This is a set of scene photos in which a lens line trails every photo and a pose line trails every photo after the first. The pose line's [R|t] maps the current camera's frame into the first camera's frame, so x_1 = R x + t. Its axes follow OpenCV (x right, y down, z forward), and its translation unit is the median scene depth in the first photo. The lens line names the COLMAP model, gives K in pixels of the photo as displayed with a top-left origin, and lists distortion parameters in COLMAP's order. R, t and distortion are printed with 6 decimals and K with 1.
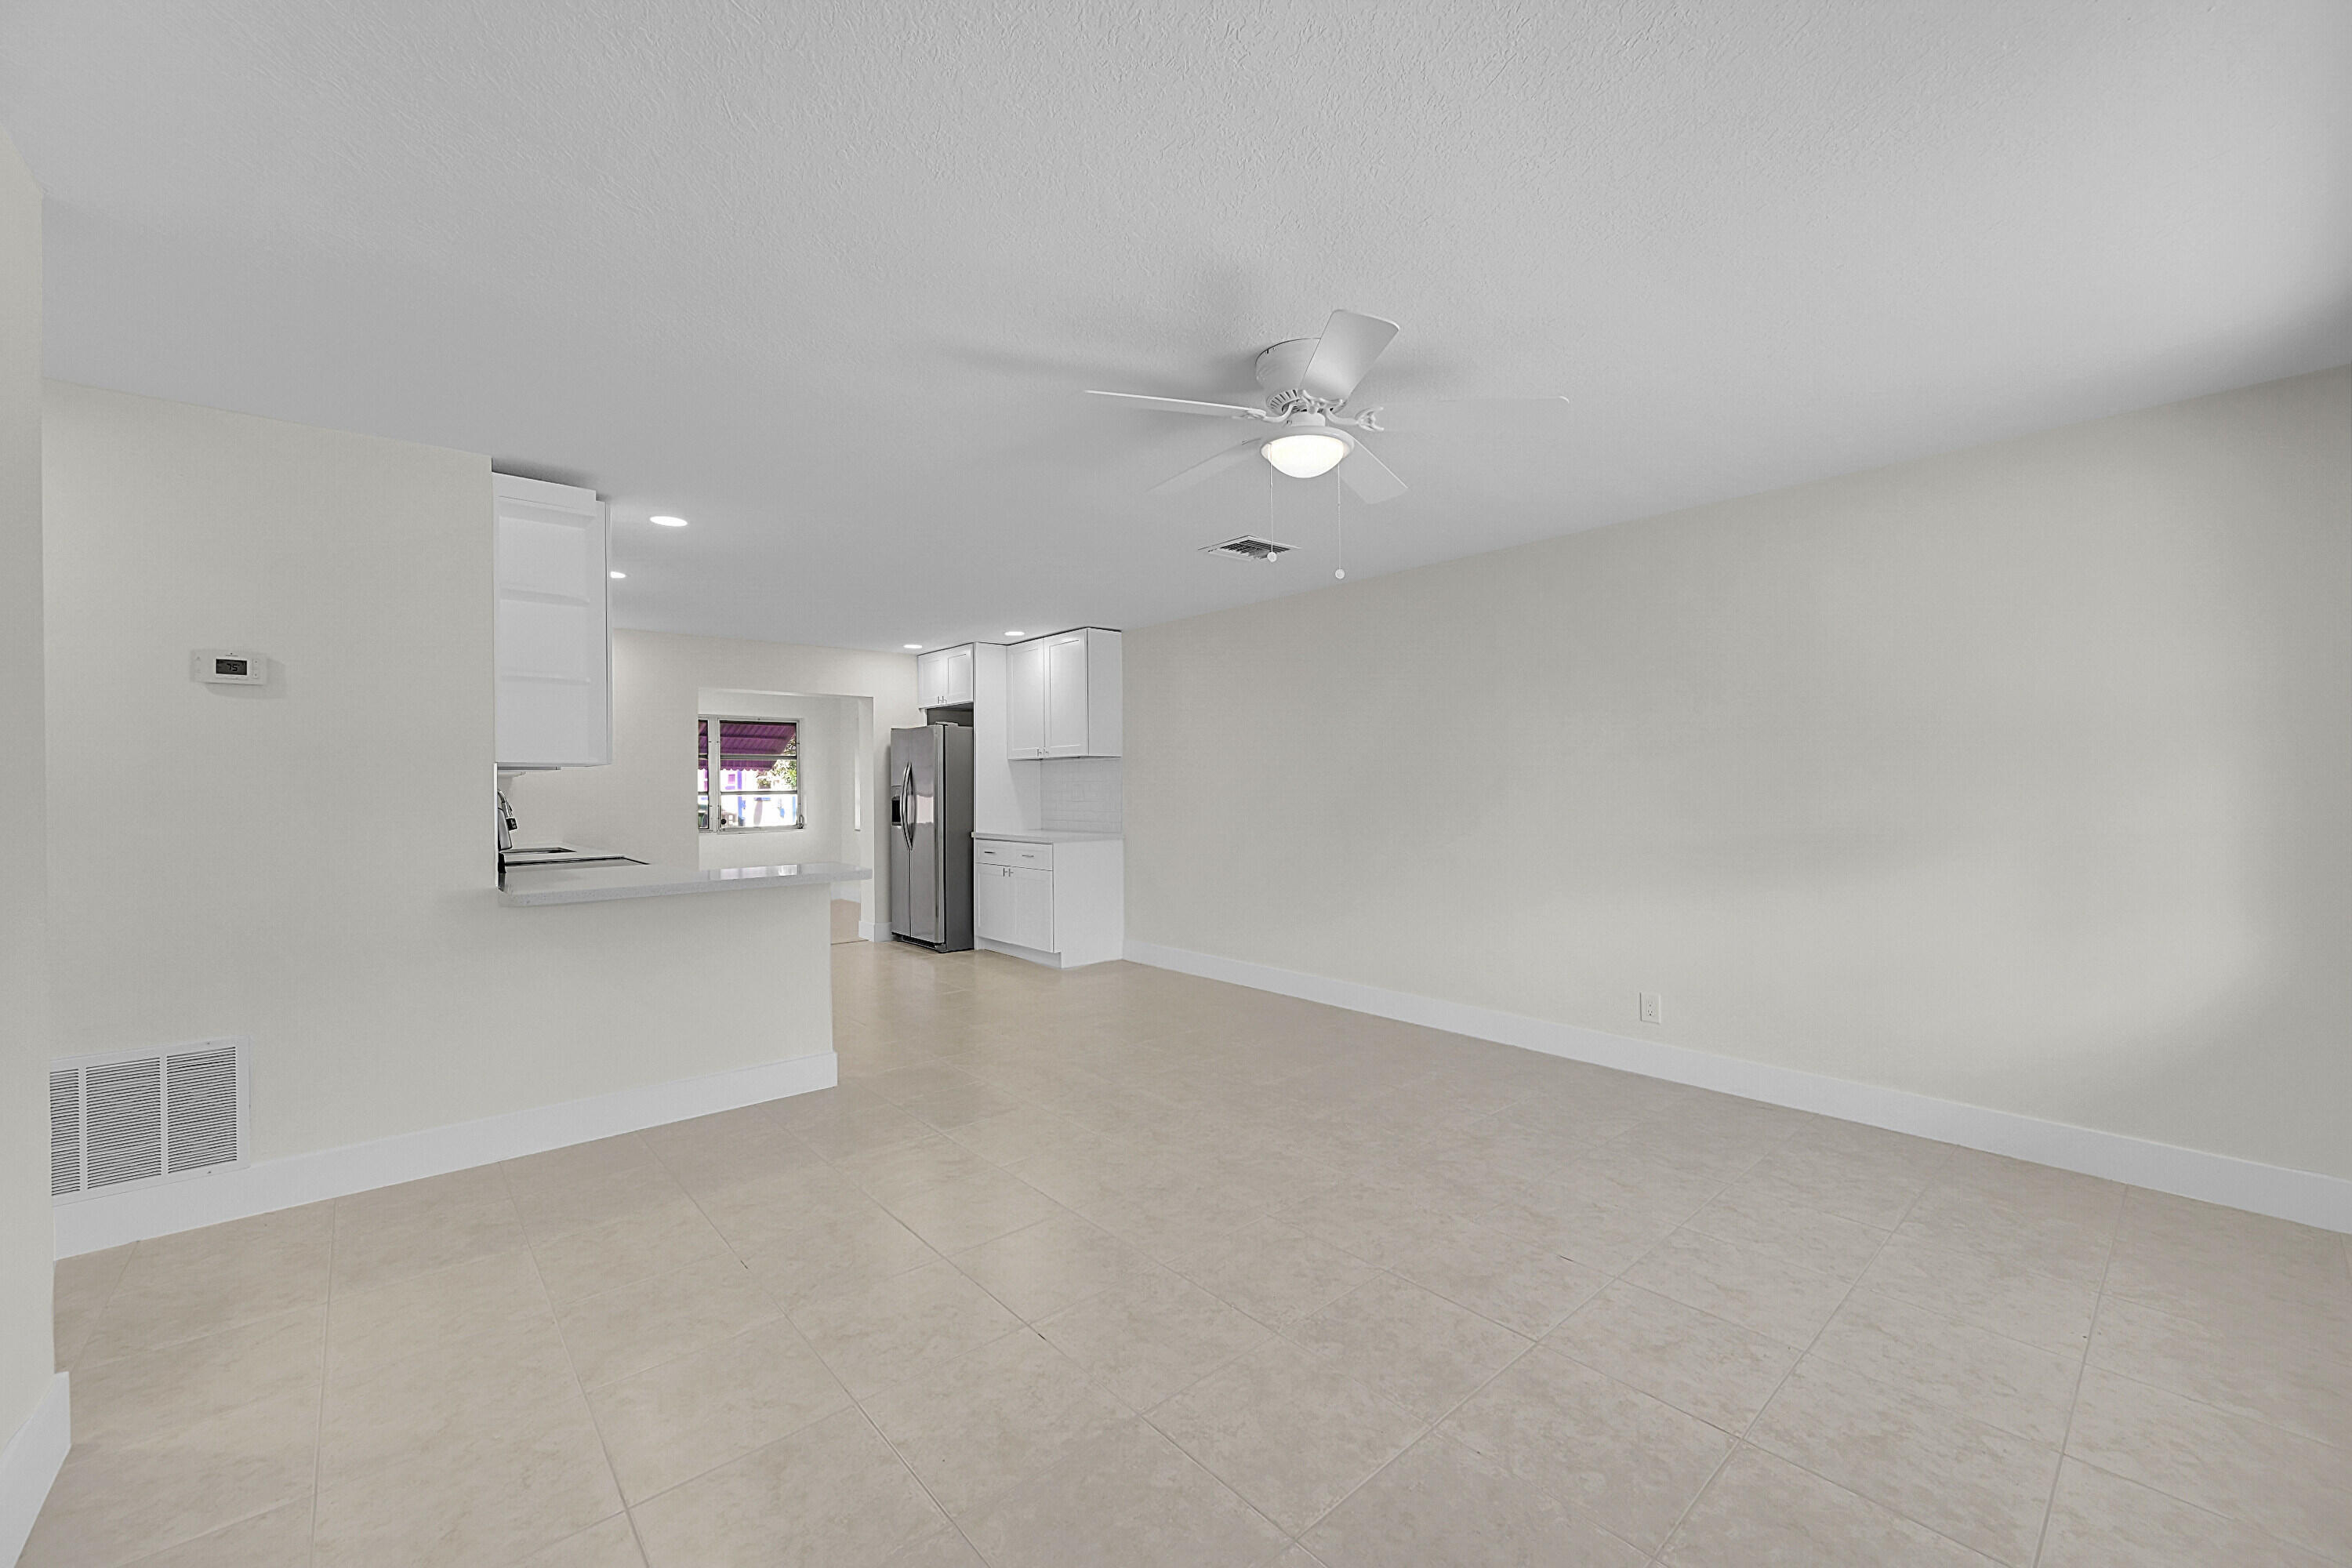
lens RADIAL K [[927.3, 0, 1172.5], [0, 927.3, 782.1], [0, 0, 1]] dist [-0.001677, -0.000095]
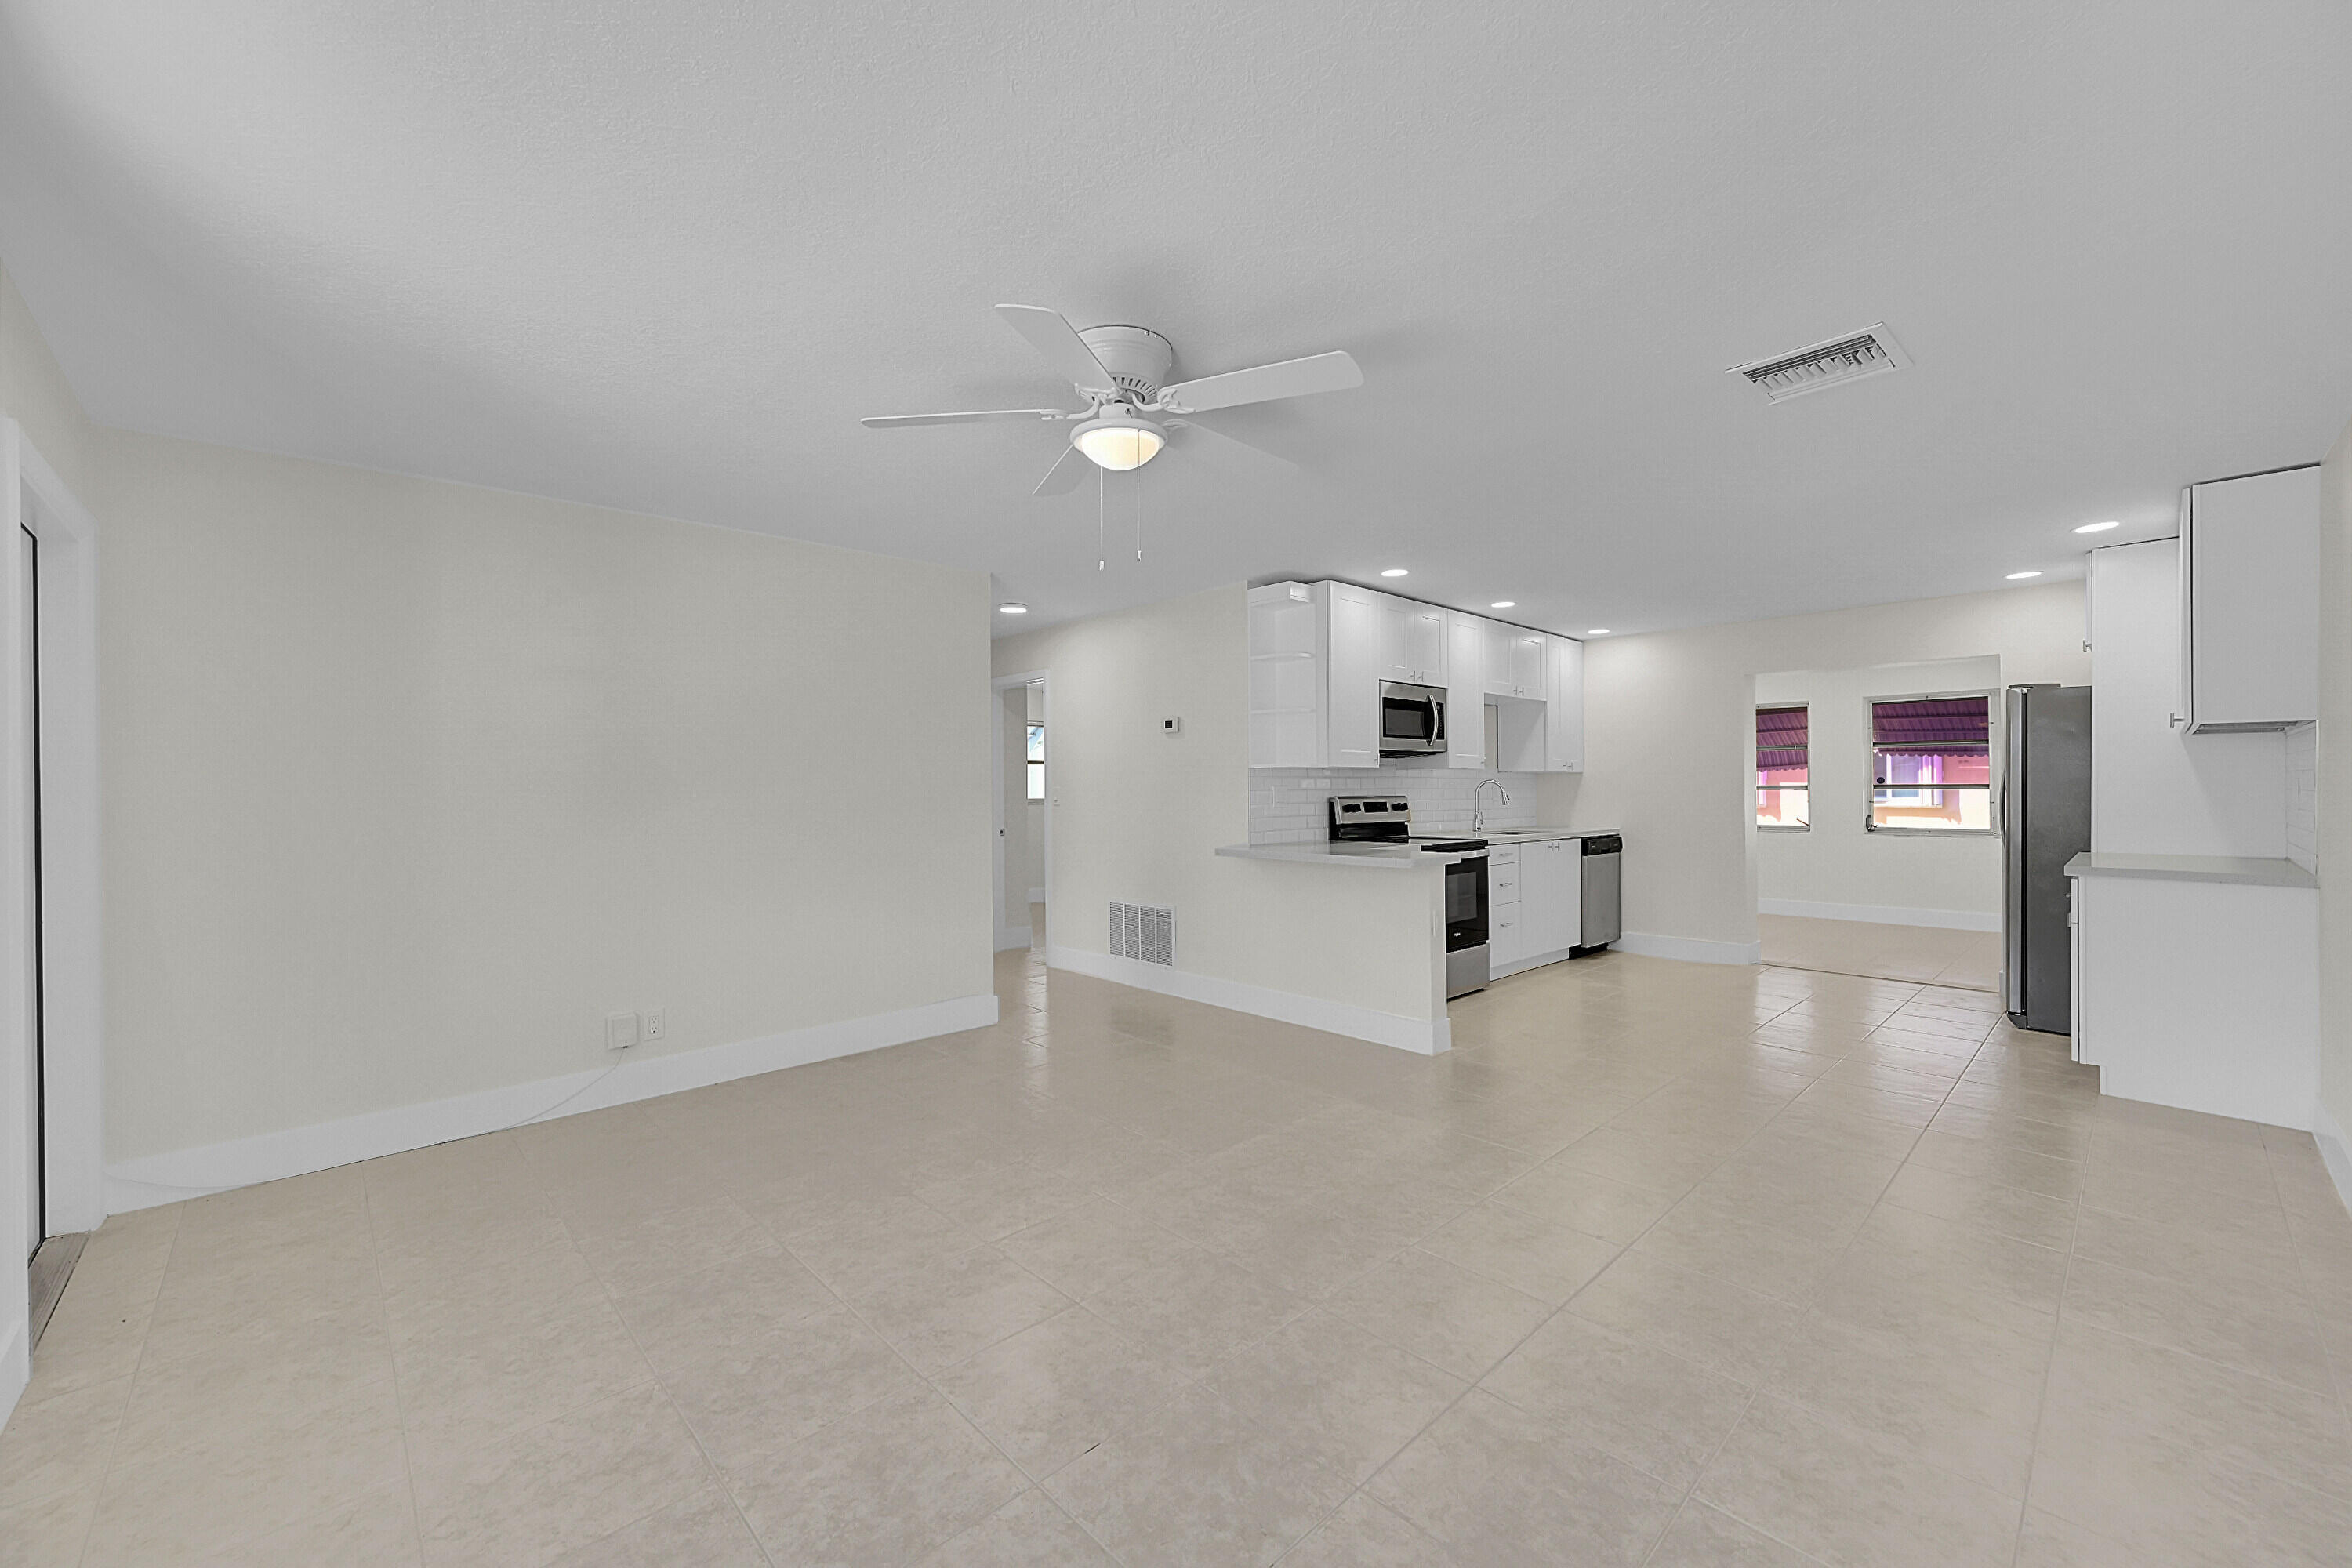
lens RADIAL K [[927.3, 0, 1172.5], [0, 927.3, 782.1], [0, 0, 1]] dist [-0.001677, -0.000095]
pose [[0.035071, 0.004212, -0.999376, 0.516028], [0.007847, 0.999959, 0.004490, -0.002648], [0.999354, -0.008000, 0.035037, 0.469729]]
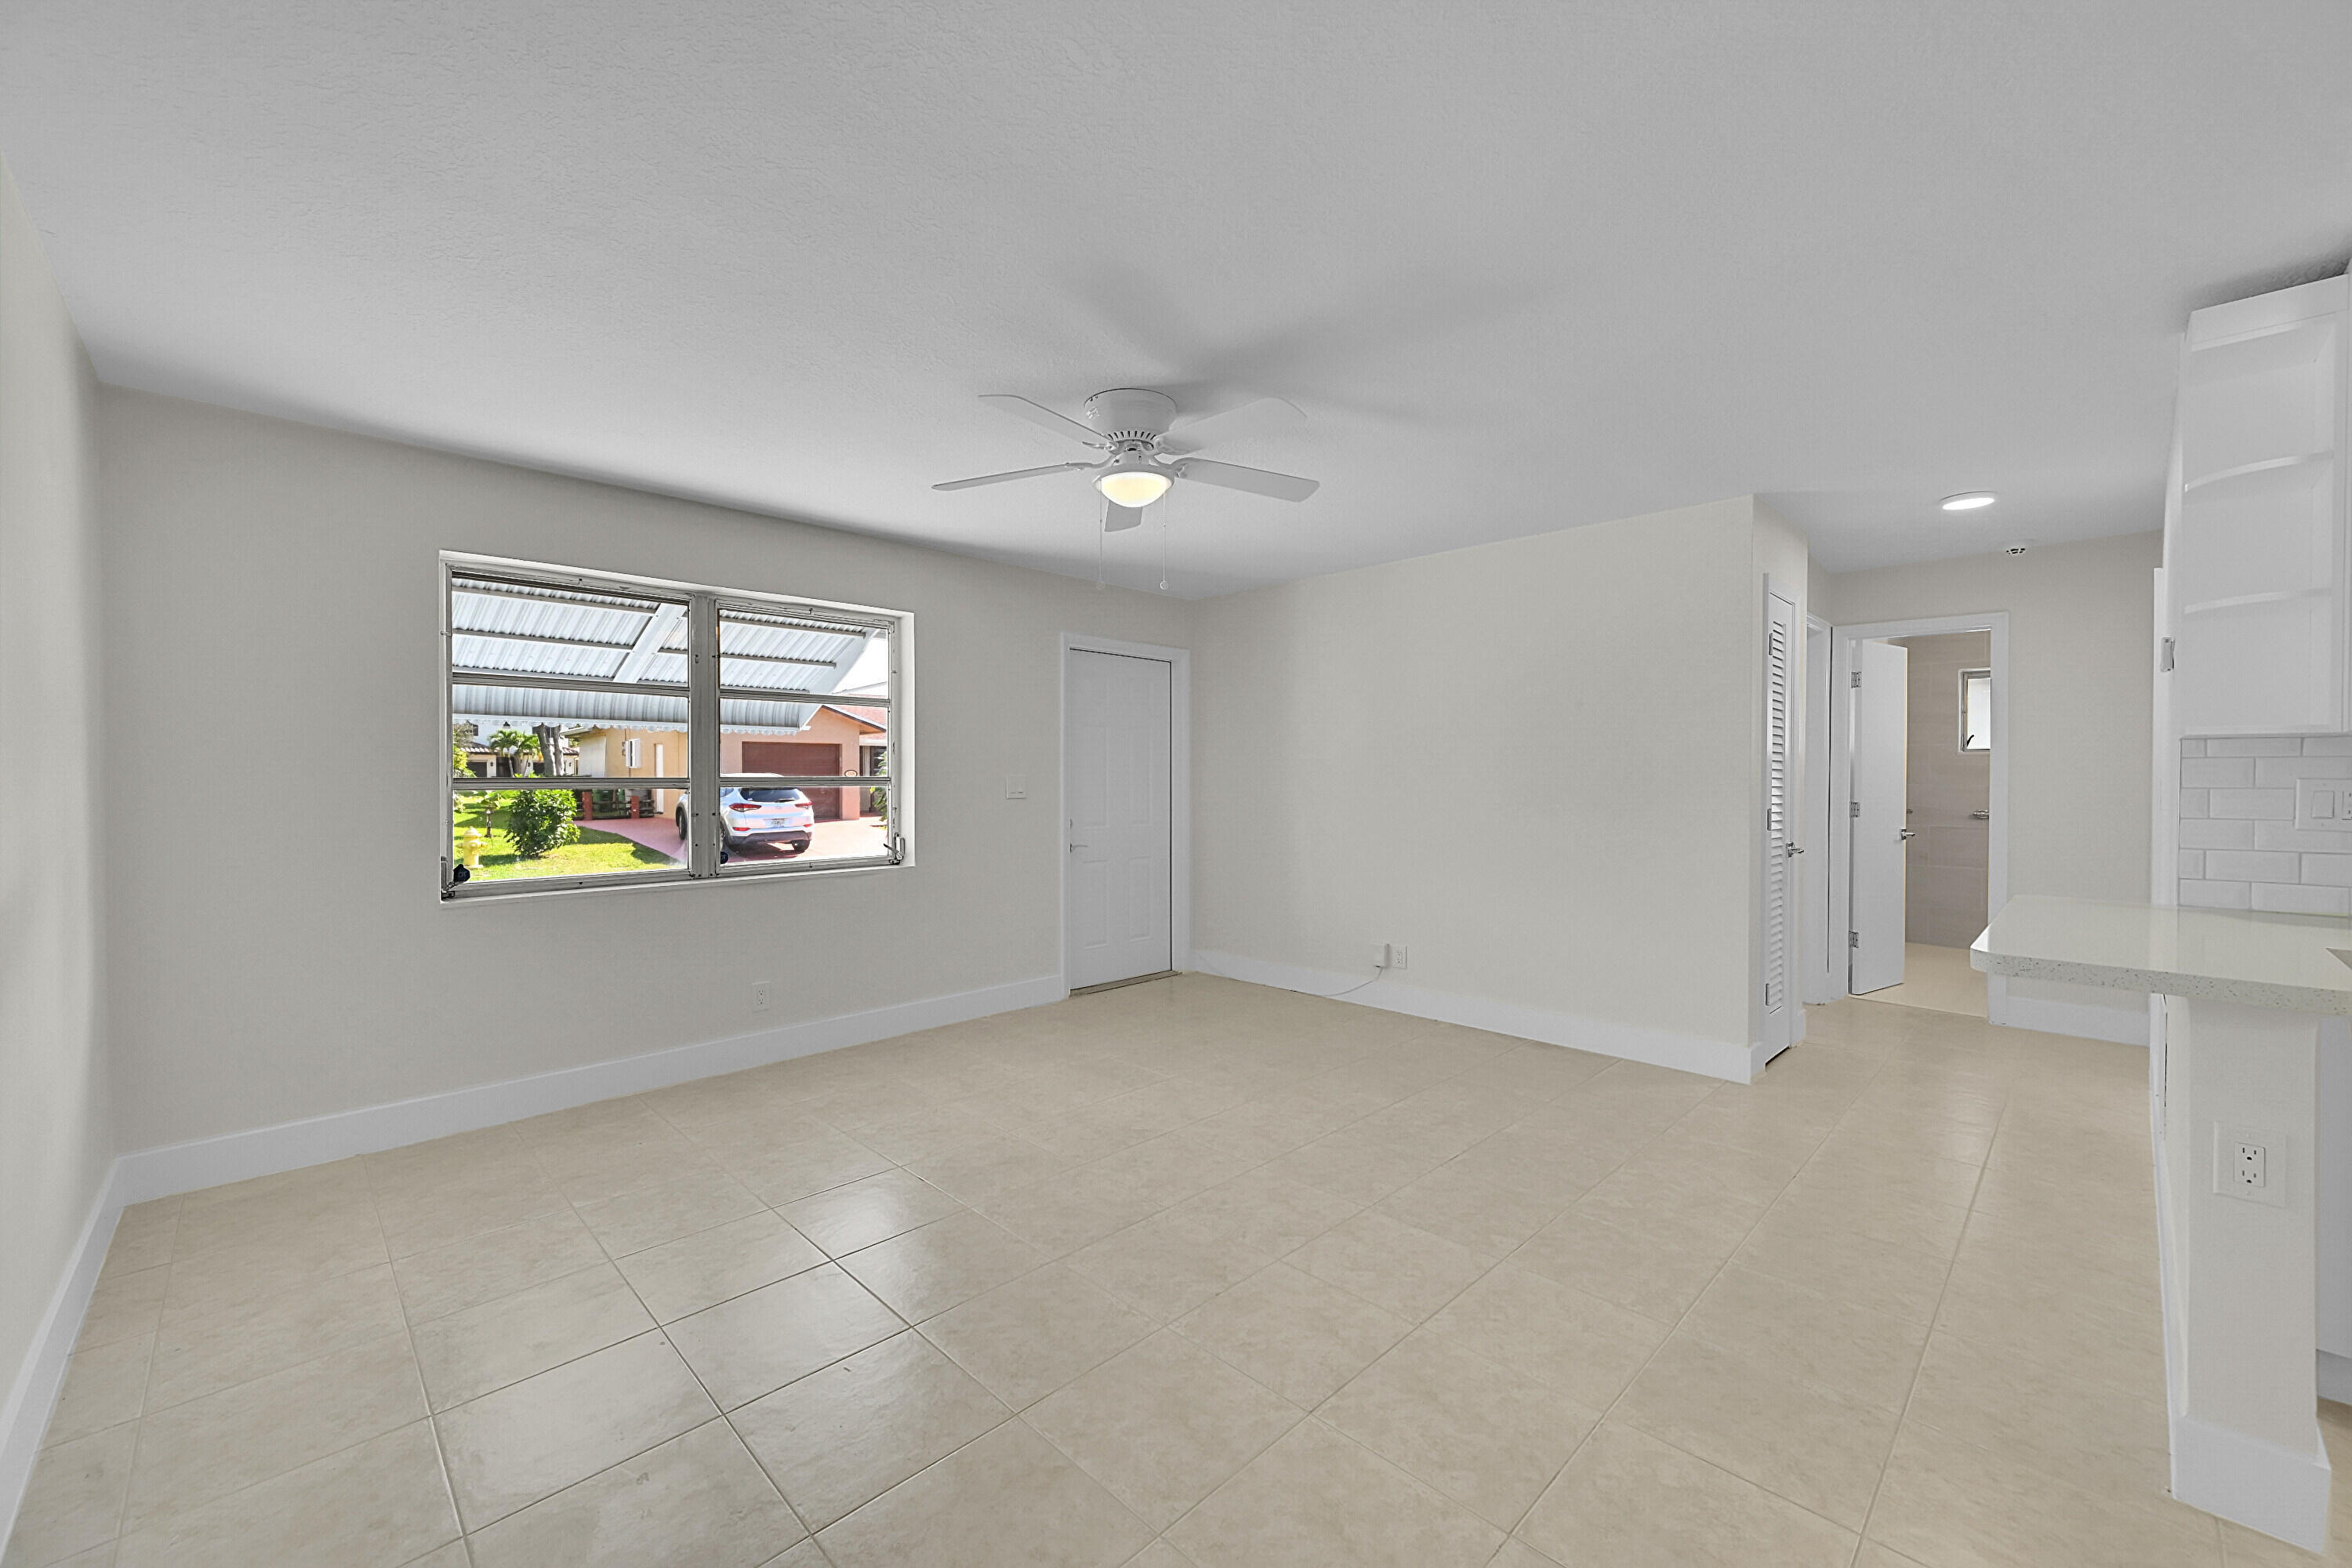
lens RADIAL K [[927.3, 0, 1172.5], [0, 927.3, 782.1], [0, 0, 1]] dist [-0.001677, -0.000095]
pose [[-0.998022, 0.008166, -0.062337, 0.079149], [0.007536, 0.999918, 0.010330, -0.000994], [0.062417, 0.009840, -0.998002, 0.989684]]
